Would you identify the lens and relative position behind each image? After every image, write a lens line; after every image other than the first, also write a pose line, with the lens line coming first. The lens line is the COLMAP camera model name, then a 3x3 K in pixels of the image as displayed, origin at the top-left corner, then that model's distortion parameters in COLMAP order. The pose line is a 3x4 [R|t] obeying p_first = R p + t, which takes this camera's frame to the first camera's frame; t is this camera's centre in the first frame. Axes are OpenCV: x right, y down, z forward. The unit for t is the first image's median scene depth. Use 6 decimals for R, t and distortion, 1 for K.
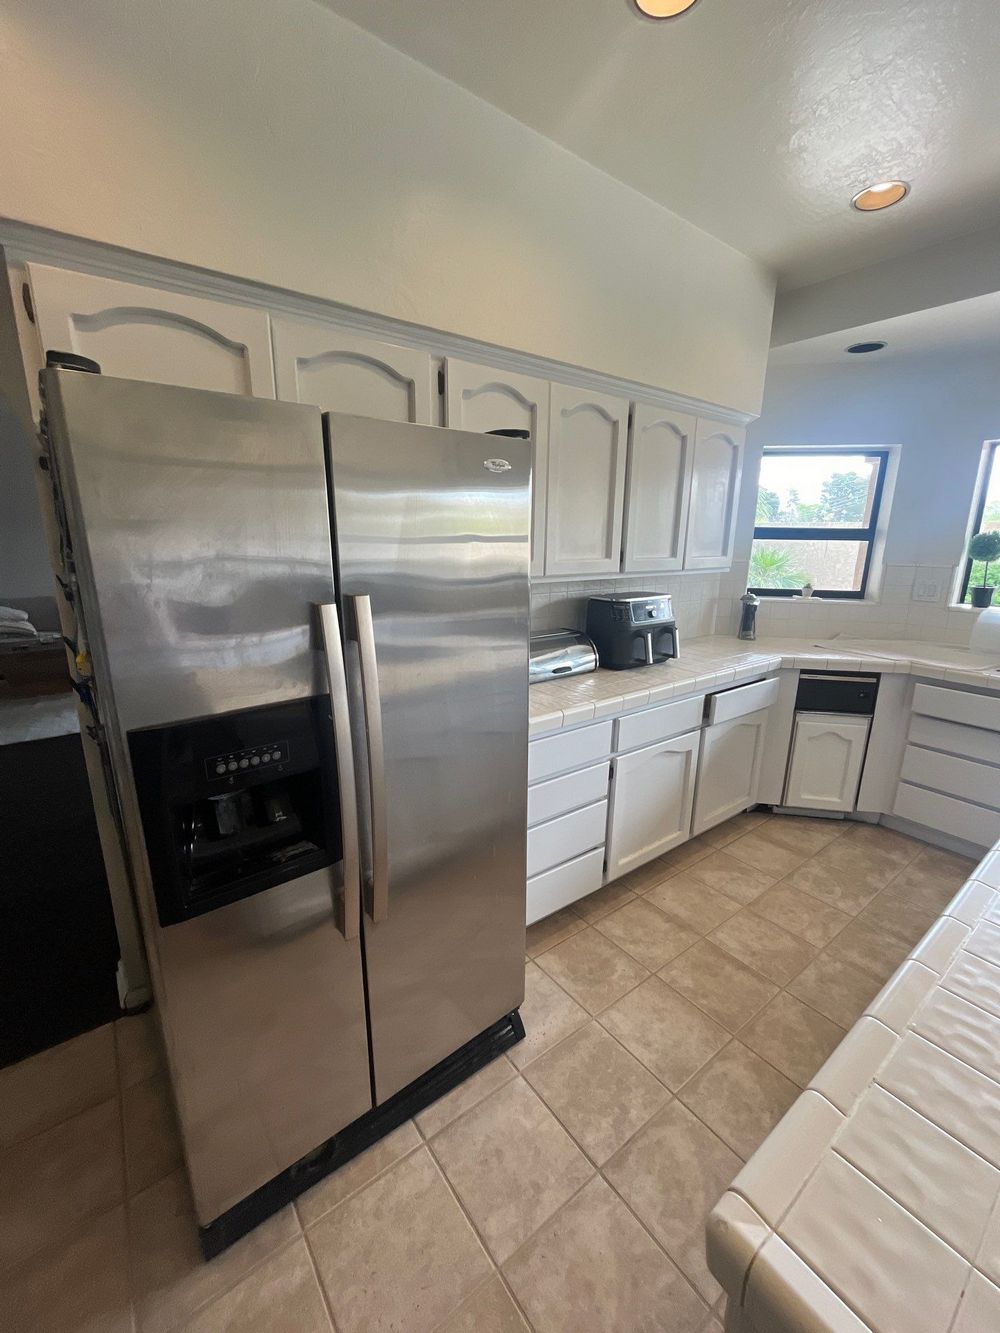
lens RADIAL K [[538.2, 0, 496.3], [0, 538.2, 666.2], [0, 0, 1]] dist [-0.006051, 0.001241]
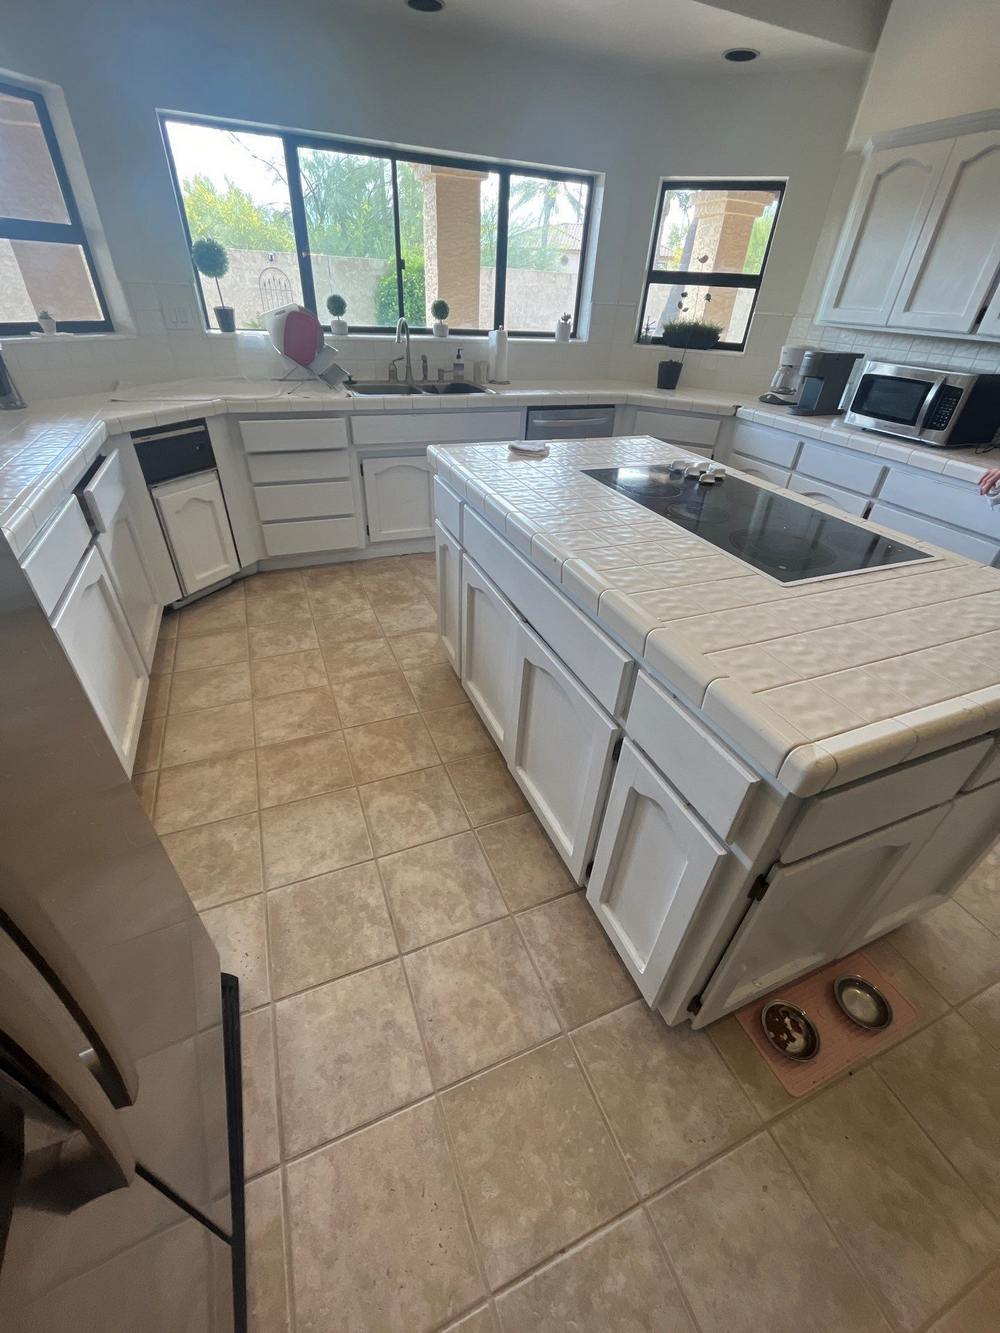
lens RADIAL K [[538.2, 0, 502.0], [0, 538.2, 667.6], [0, 0, 1]] dist [-0.006051, 0.001241]
pose [[0.246600, -0.554779, 0.794612, -0.156946], [0.189765, 0.831704, 0.521783, -0.017116], [-0.950356, 0.022118, 0.310376, 0.268927]]
